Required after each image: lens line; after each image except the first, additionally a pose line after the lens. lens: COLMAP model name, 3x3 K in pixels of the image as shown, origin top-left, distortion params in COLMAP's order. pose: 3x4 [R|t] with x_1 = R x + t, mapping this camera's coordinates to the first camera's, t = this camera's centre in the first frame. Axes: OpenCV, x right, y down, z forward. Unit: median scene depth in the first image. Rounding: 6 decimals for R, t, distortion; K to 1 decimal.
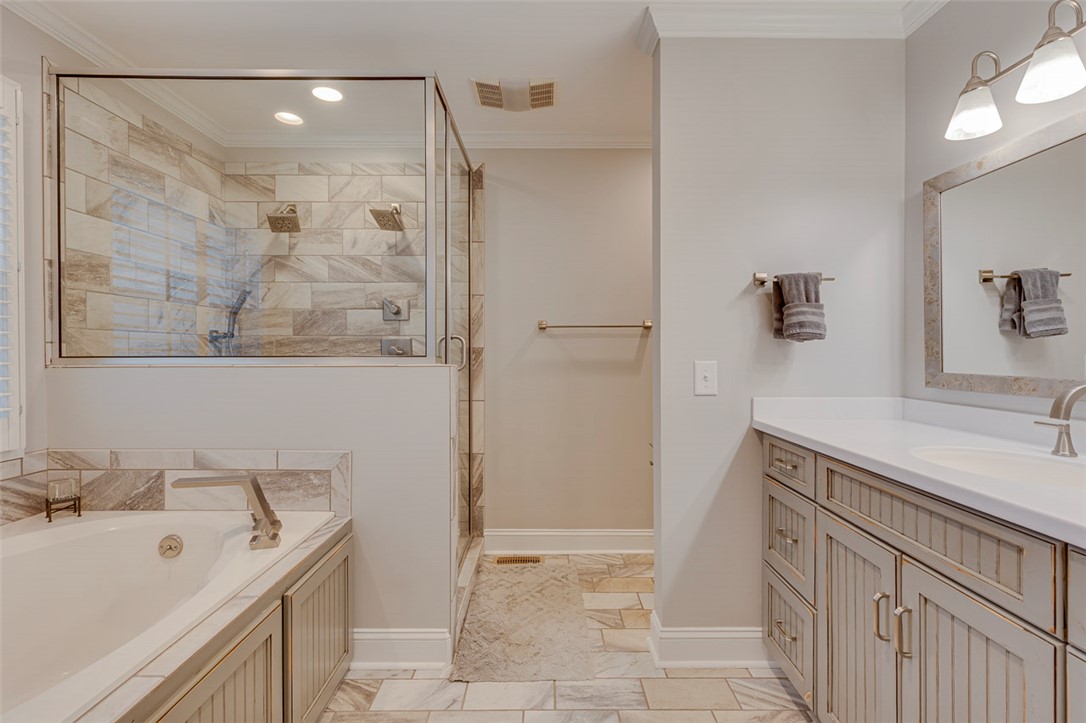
lens RADIAL K [[487.3, 0, 543.4], [0, 487.3, 354.7], [0, 0, 1]] dist [-0.003873, -0.000249]
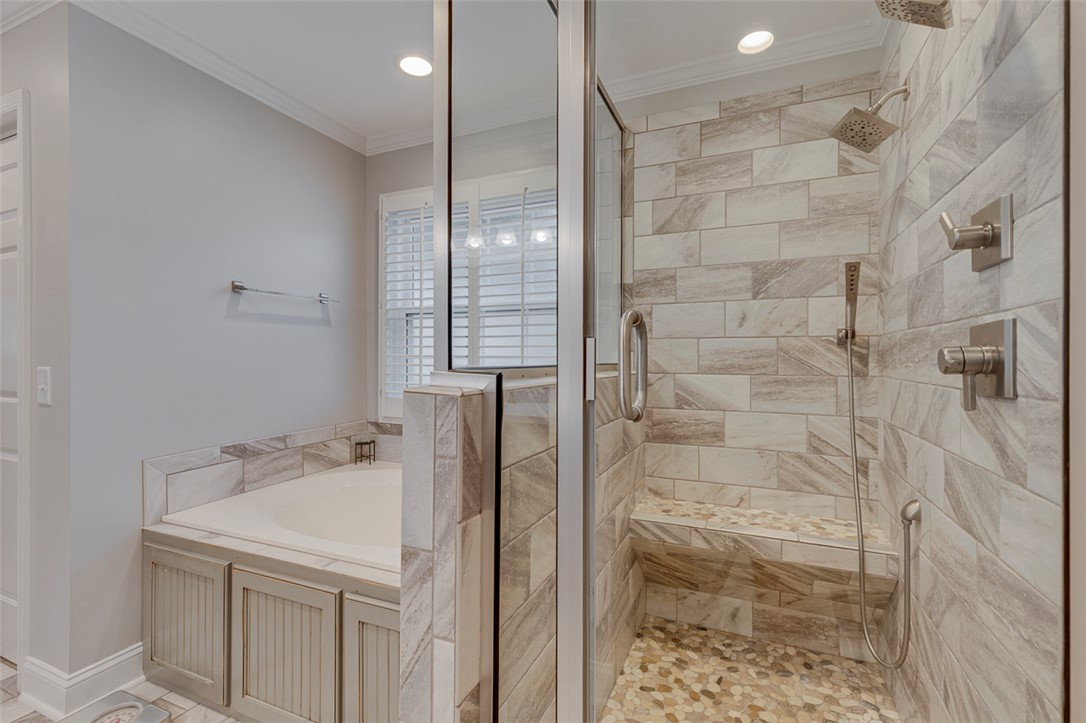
lens RADIAL K [[487.3, 0, 544.2], [0, 487.3, 355.7], [0, 0, 1]] dist [-0.003873, -0.000249]
pose [[-0.402319, -0.005108, -0.915485, 0.146467], [-0.006604, 0.999975, -0.002677, -0.008123], [0.915476, 0.004969, -0.402342, 1.038372]]
